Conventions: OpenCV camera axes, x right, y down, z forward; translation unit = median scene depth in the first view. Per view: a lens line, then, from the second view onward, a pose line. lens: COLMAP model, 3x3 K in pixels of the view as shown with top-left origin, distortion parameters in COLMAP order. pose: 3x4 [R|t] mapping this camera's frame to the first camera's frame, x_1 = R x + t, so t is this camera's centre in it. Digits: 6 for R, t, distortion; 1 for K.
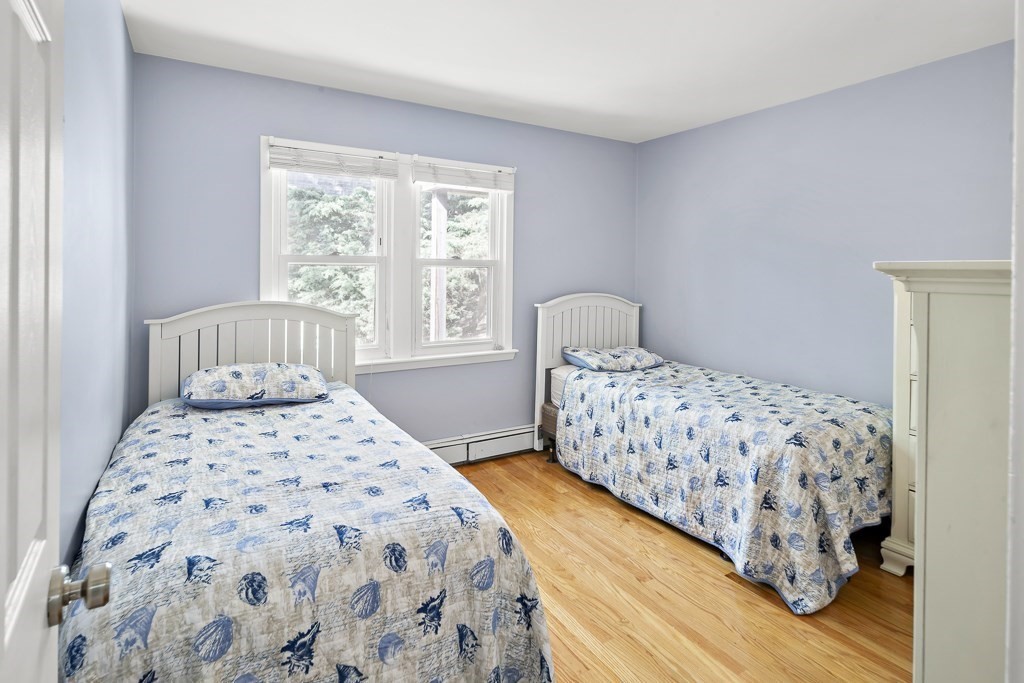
lens RADIAL K [[531.9, 0, 512.3], [0, 531.9, 274.5], [0, 0, 1]] dist [0.001030, 0.000211]
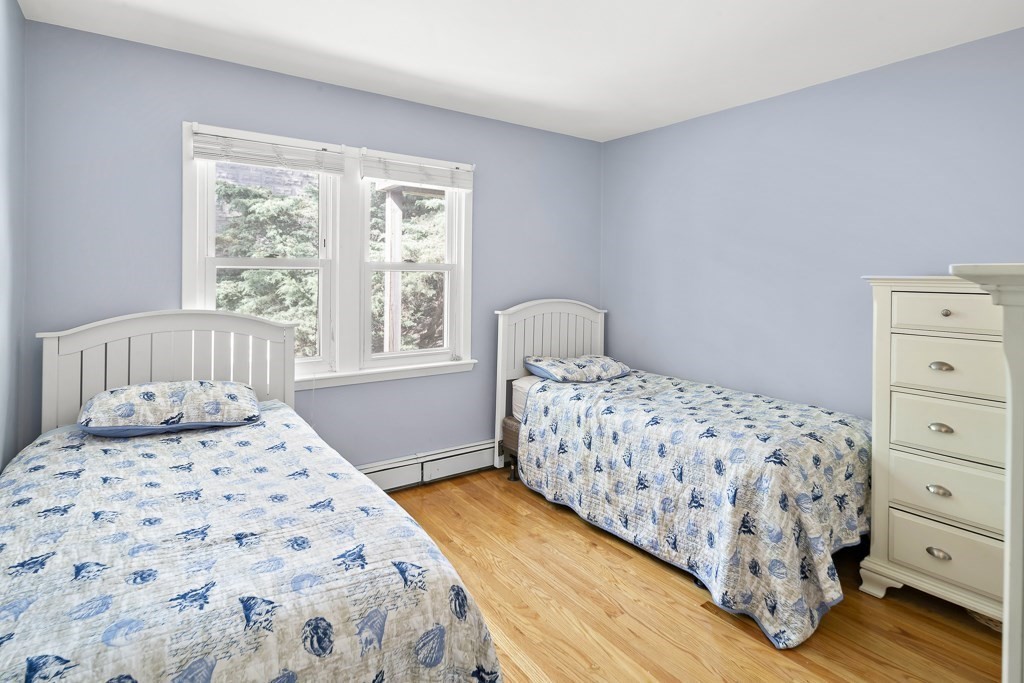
lens RADIAL K [[531.9, 0, 512.3], [0, 531.9, 274.5], [0, 0, 1]] dist [0.001030, 0.000211]
pose [[0.997287, 0.000801, 0.073608, 0.005663], [-0.000191, 0.999966, -0.008295, -0.001306], [-0.073612, 0.008259, 0.997253, 0.102747]]
